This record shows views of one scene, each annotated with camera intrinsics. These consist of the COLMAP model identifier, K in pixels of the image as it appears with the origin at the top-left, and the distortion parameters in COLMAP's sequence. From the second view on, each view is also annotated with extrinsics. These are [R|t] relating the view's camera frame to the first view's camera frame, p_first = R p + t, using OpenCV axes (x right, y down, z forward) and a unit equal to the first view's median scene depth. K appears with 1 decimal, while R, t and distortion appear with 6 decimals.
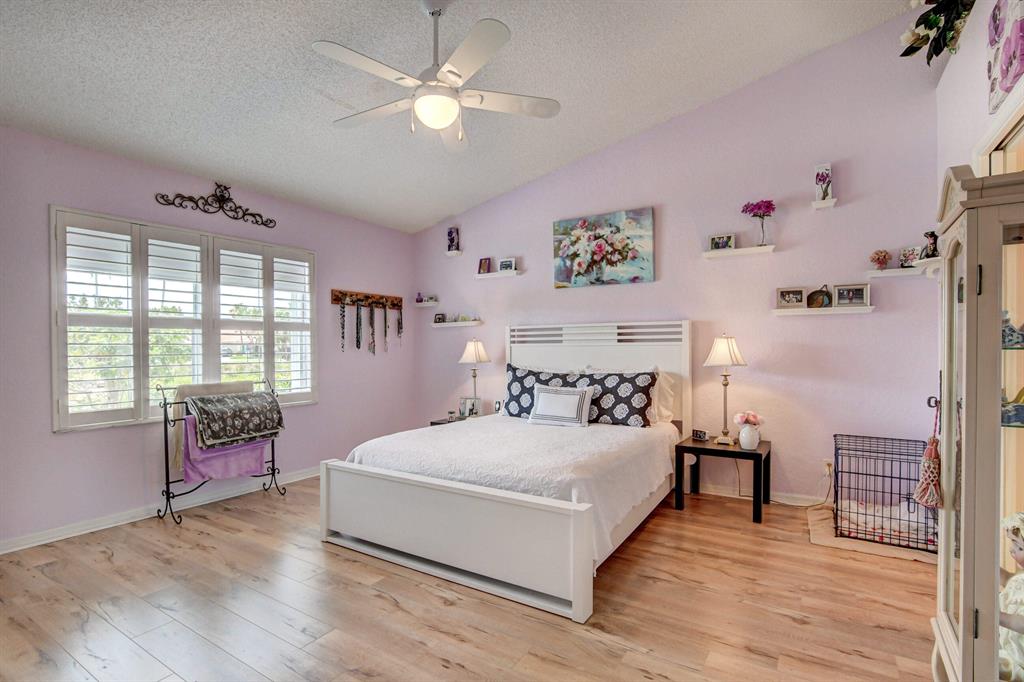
lens RADIAL K [[499.3, 0, 505.8], [0, 499.3, 344.0], [0, 0, 1]] dist [-0.029585, 0.010774]
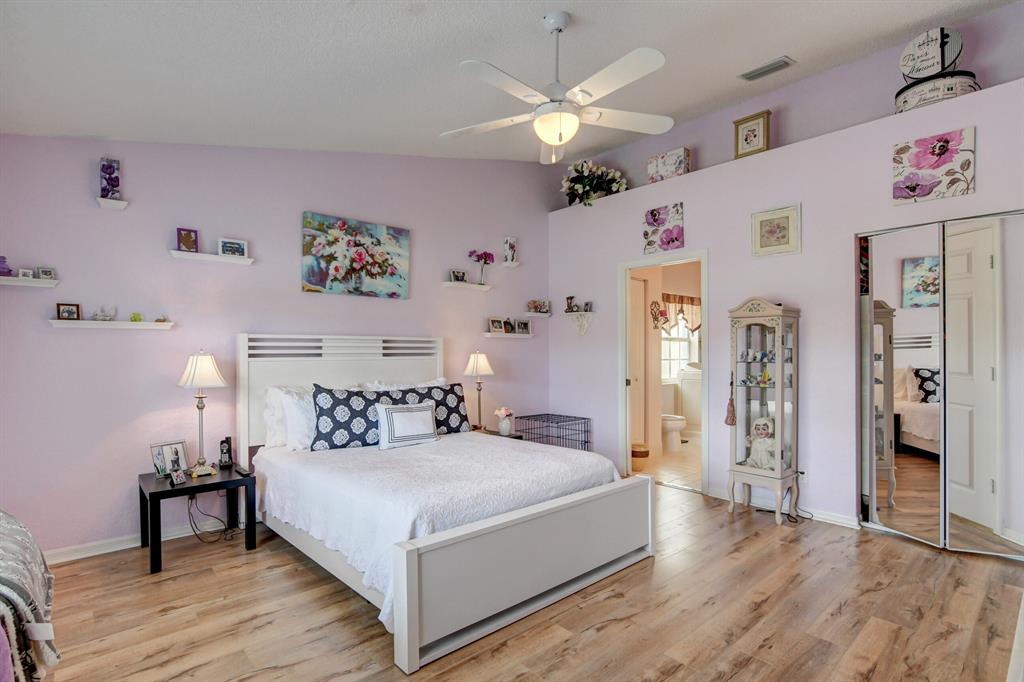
lens RADIAL K [[499.3, 0, 502.3], [0, 499.3, 347.3], [0, 0, 1]] dist [-0.029585, 0.010774]
pose [[0.278122, 0.012624, 0.960463, -0.659181], [-0.007542, 0.999912, -0.010958, -0.012025], [-0.960516, -0.004196, 0.278193, 0.490682]]
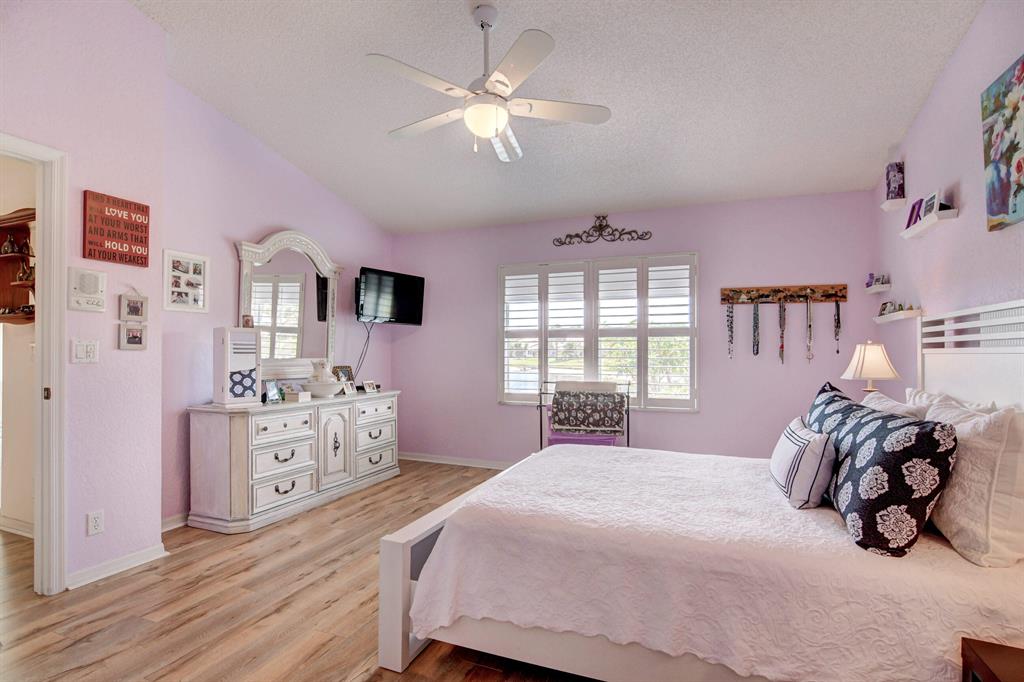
lens RADIAL K [[499.3, 0, 503.8], [0, 499.3, 347.6], [0, 0, 1]] dist [-0.029585, 0.010774]
pose [[0.180274, -0.004015, -0.983608, 0.513485], [0.001360, 0.999992, -0.003833, -0.000366], [0.983616, -0.000647, 0.180278, 0.505655]]
